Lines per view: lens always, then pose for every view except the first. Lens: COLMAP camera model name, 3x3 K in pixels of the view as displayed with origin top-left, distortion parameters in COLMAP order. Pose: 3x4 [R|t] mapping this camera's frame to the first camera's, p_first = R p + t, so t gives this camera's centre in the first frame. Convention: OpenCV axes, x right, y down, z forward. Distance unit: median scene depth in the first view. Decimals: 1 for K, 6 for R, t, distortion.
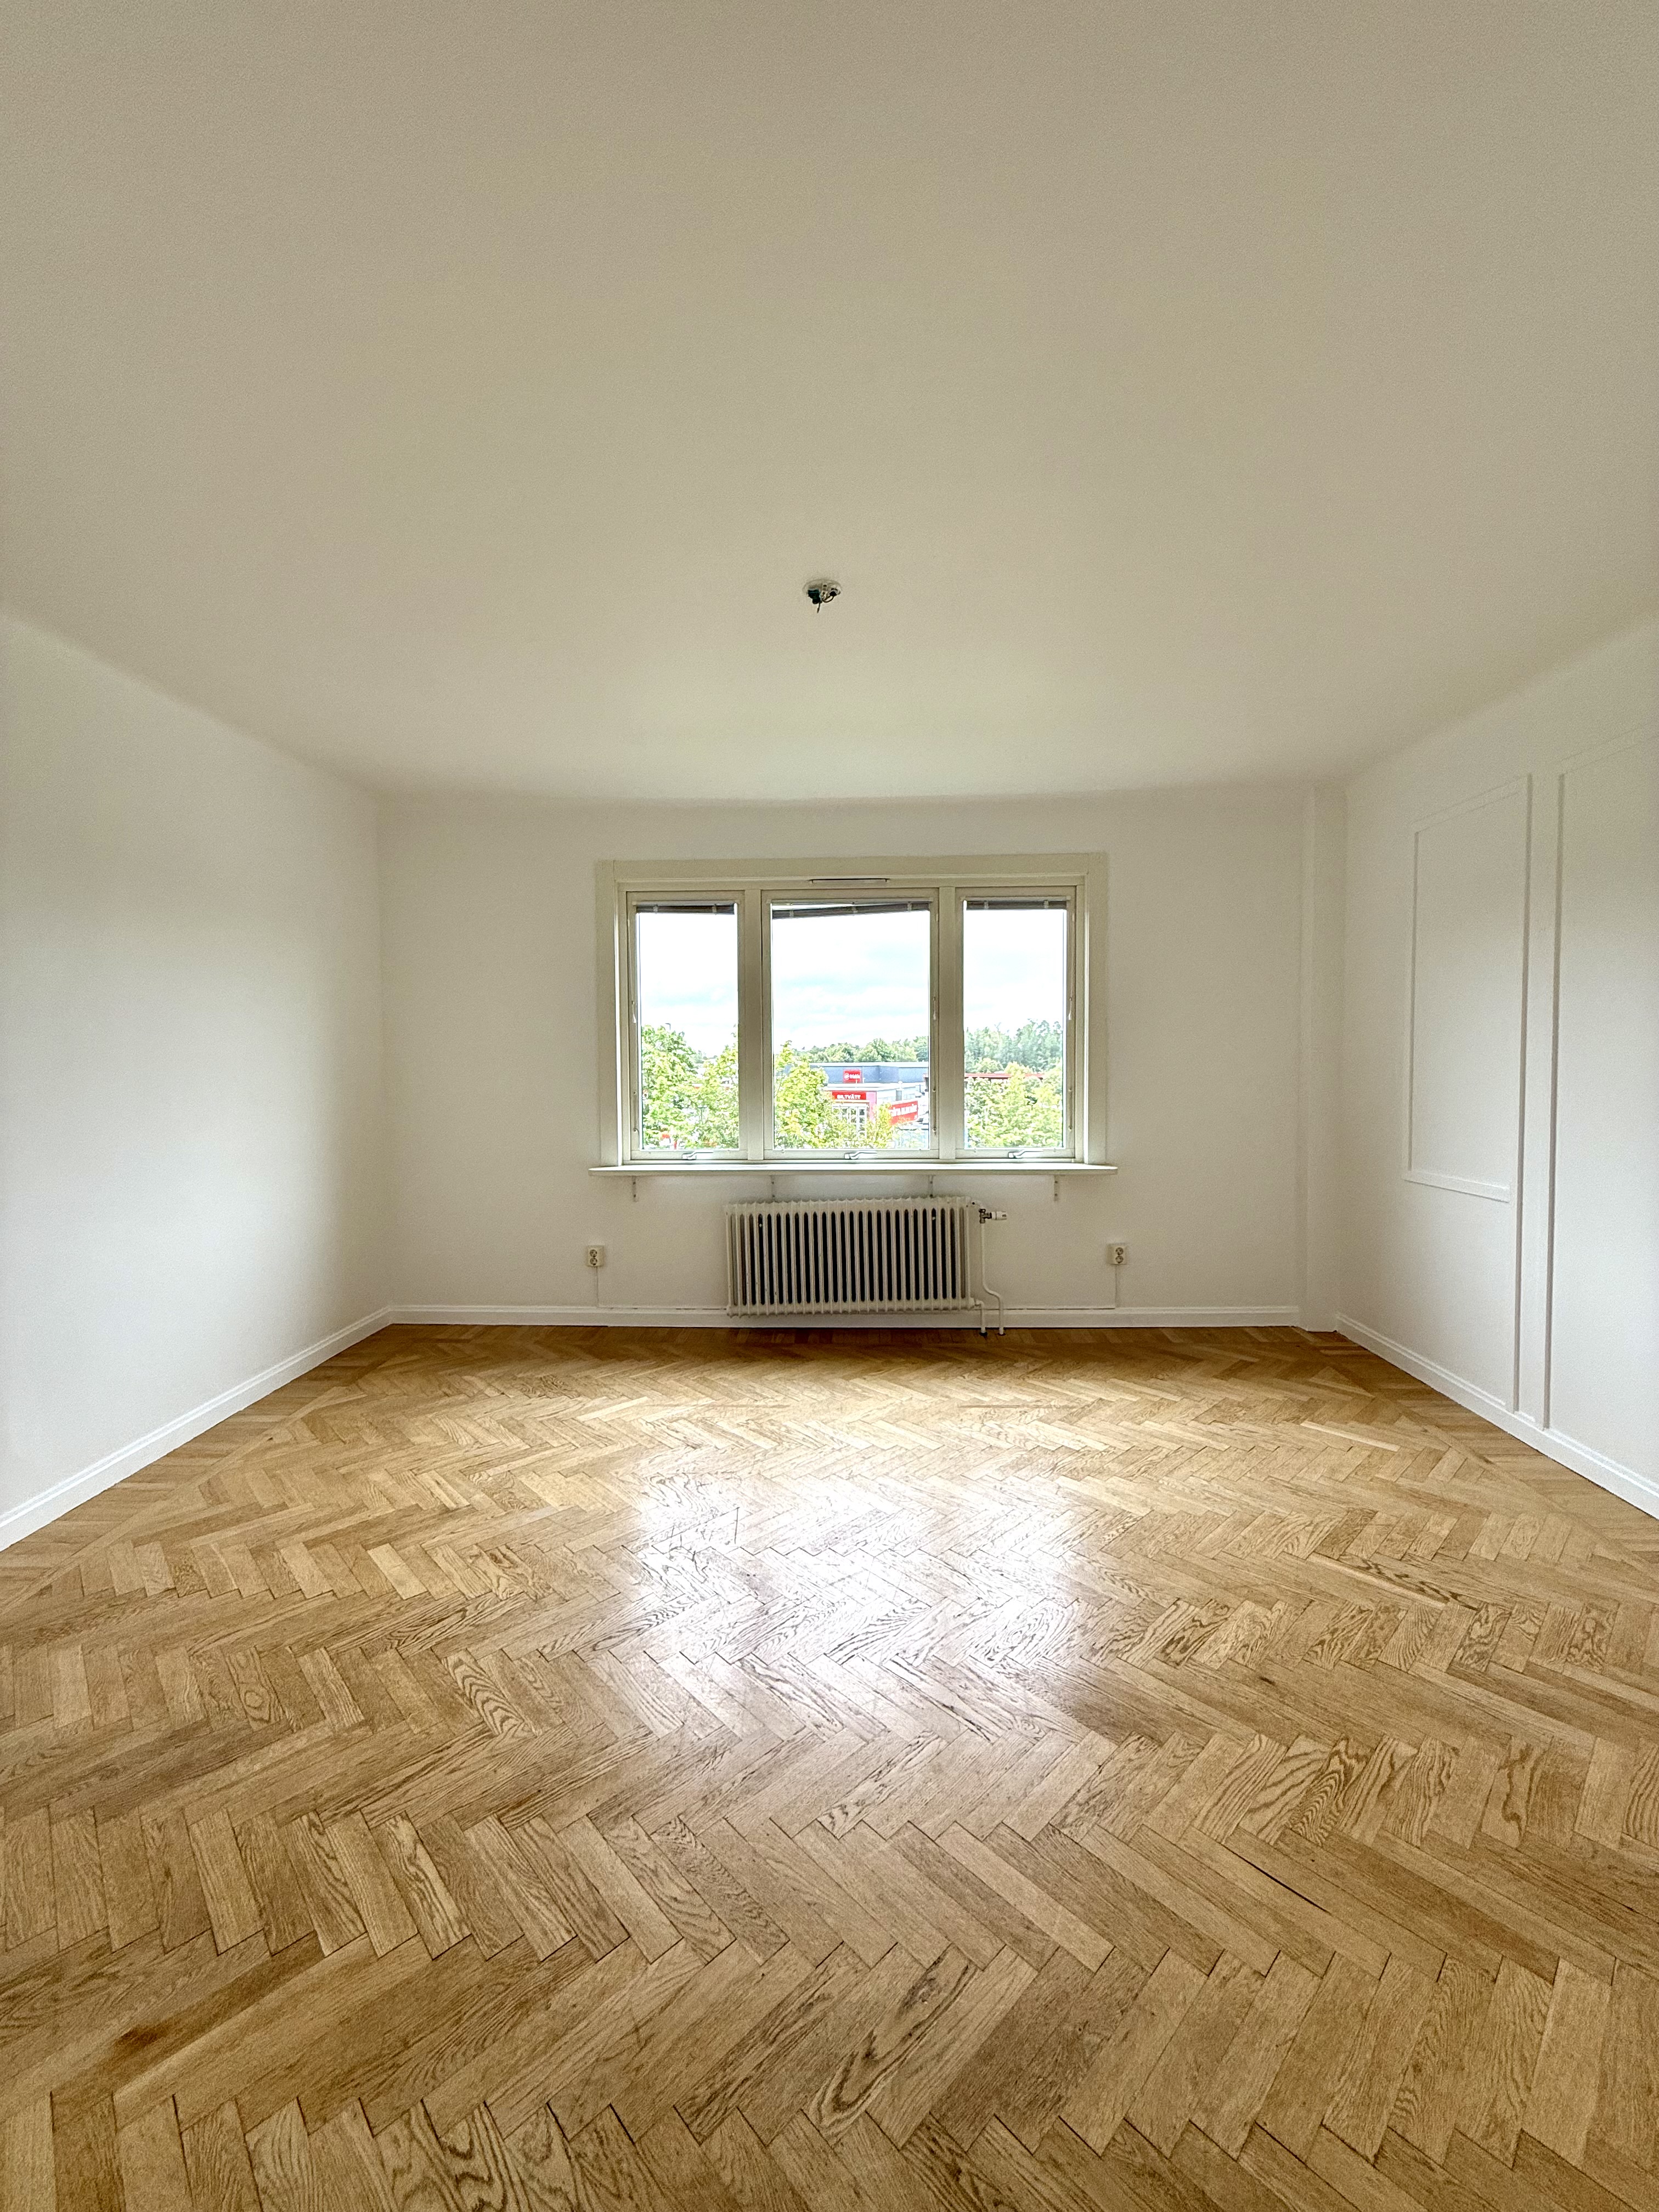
lens RADIAL K [[878.8, 0, 829.2], [0, 878.8, 1105.6], [0, 0, 1]] dist [-0.000746, 0.000377]
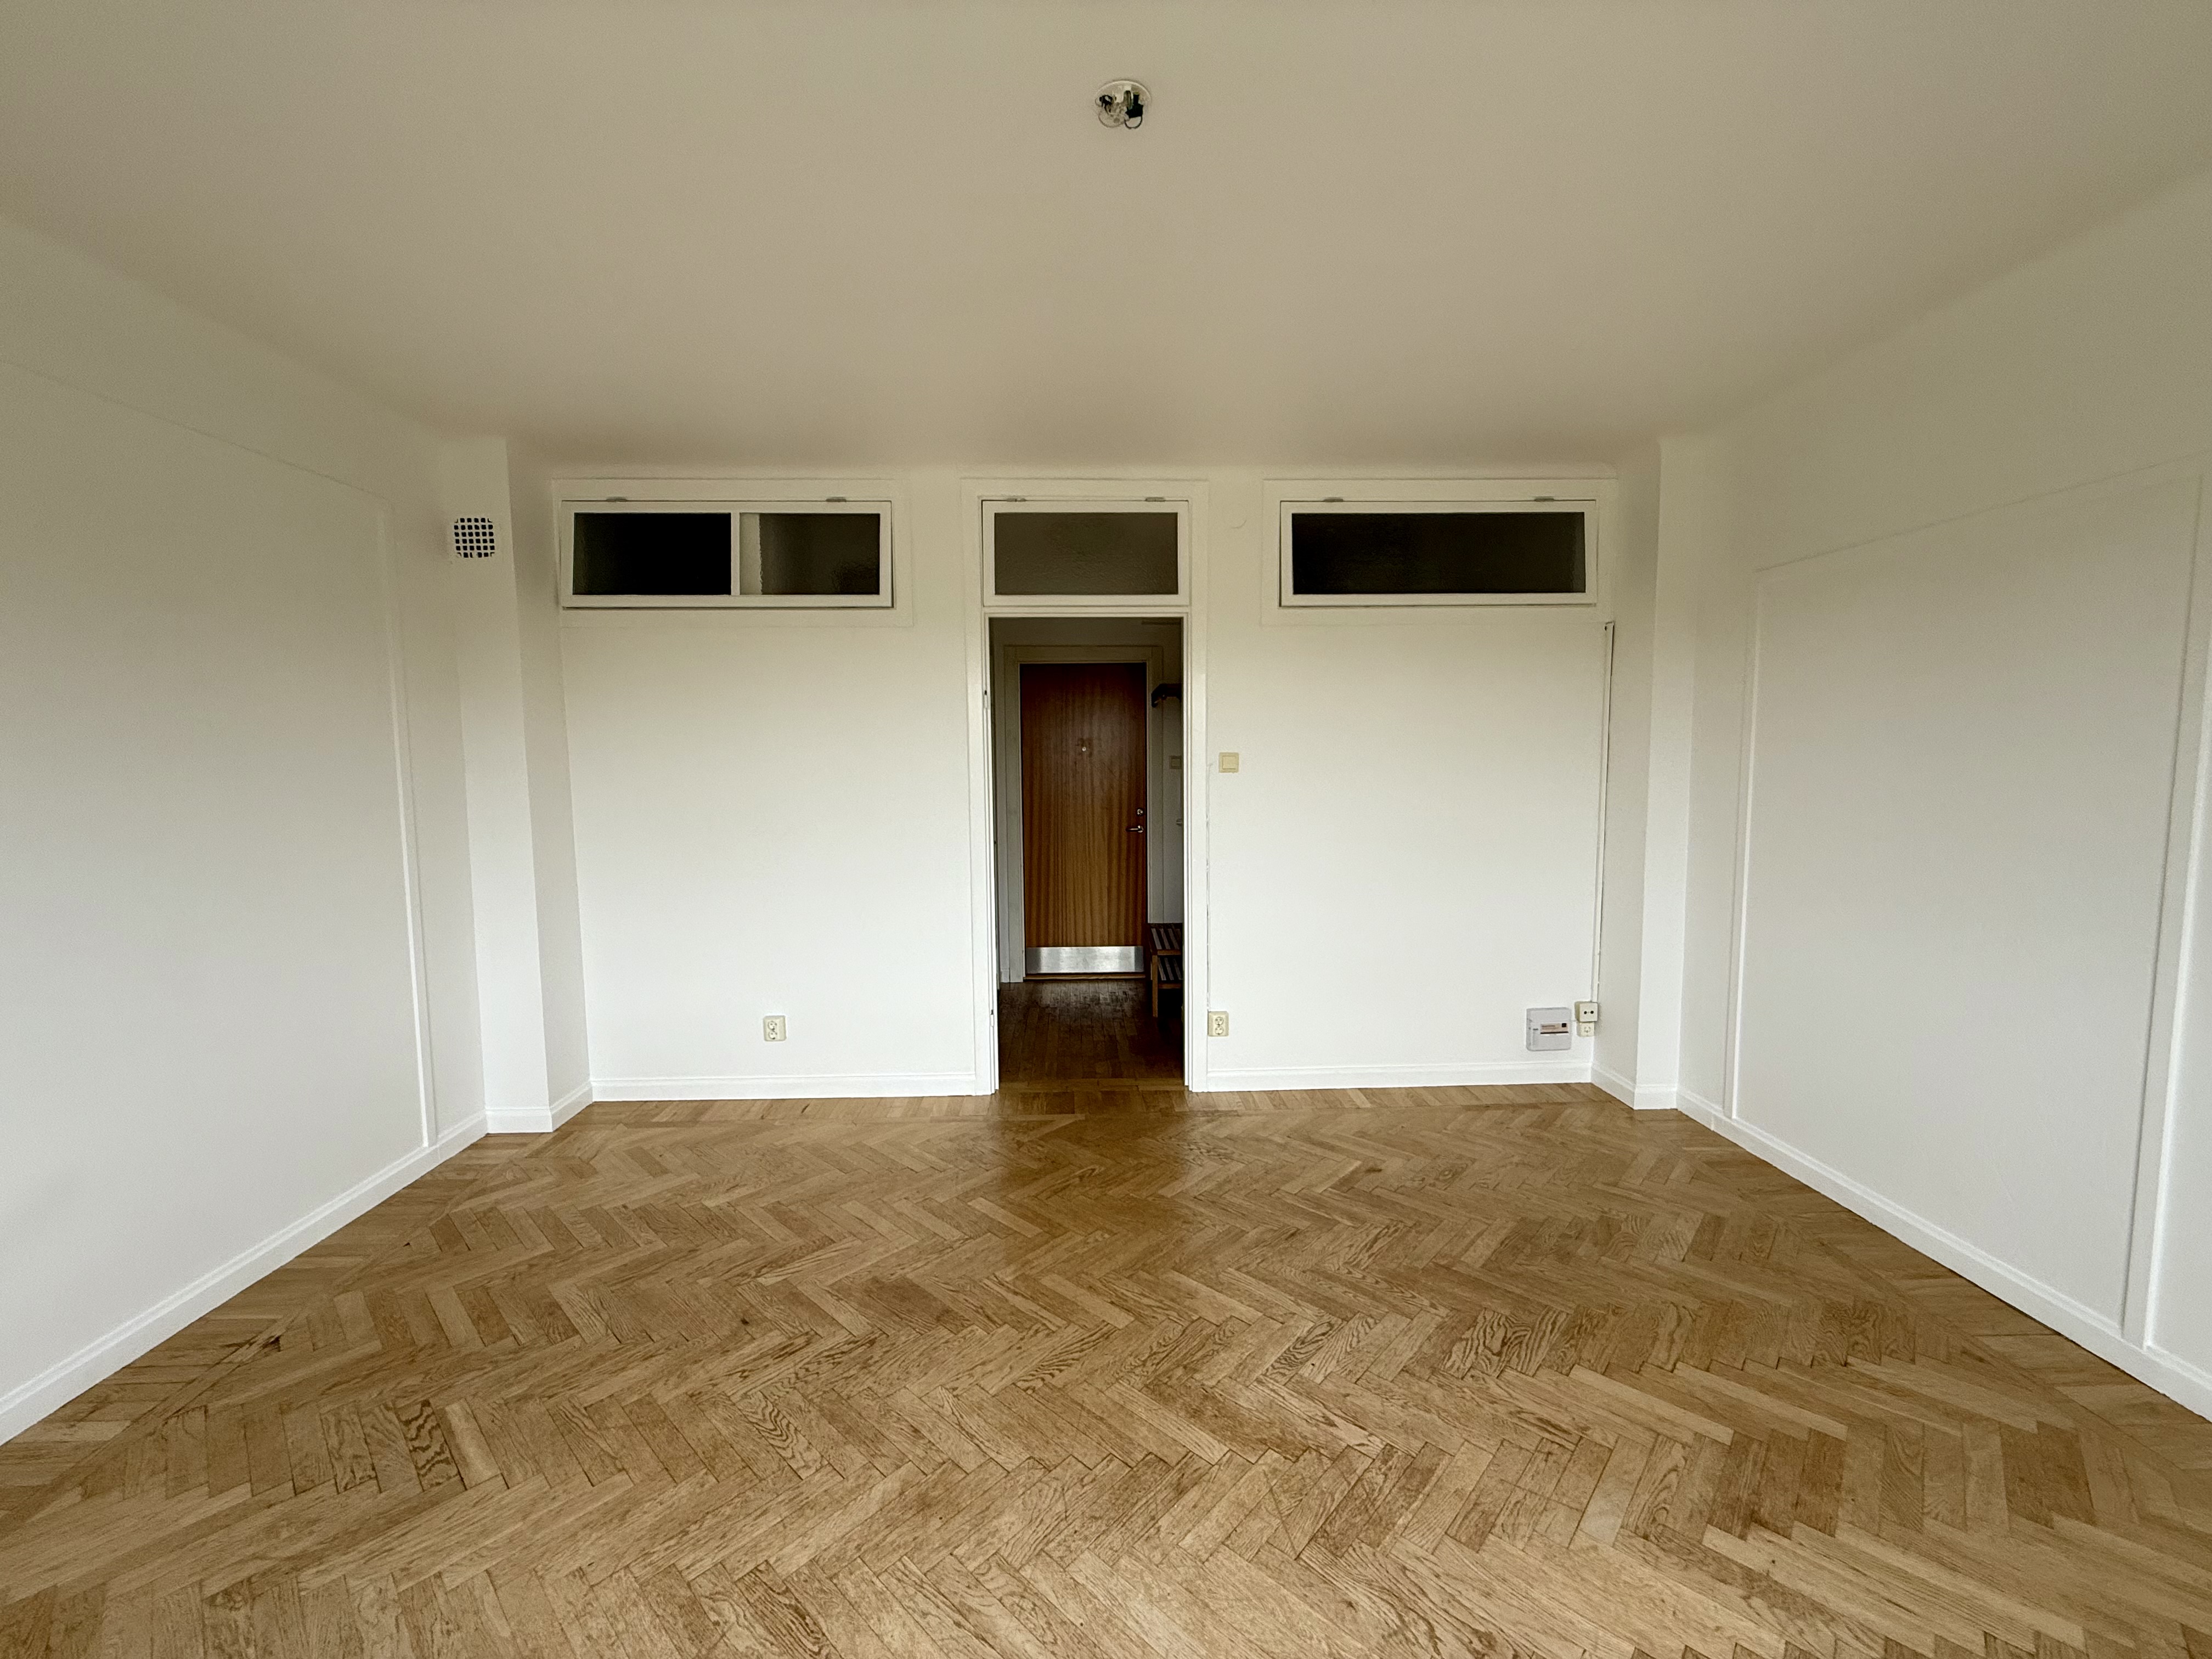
lens RADIAL K [[878.8, 0, 1099.4], [0, 878.8, 828.9], [0, 0, 1]] dist [-0.000746, 0.000377]
pose [[-0.998197, 0.021788, -0.055935, 0.056171], [0.014108, 0.990855, 0.134194, -0.120727], [0.058347, 0.133163, -0.989375, 1.633326]]
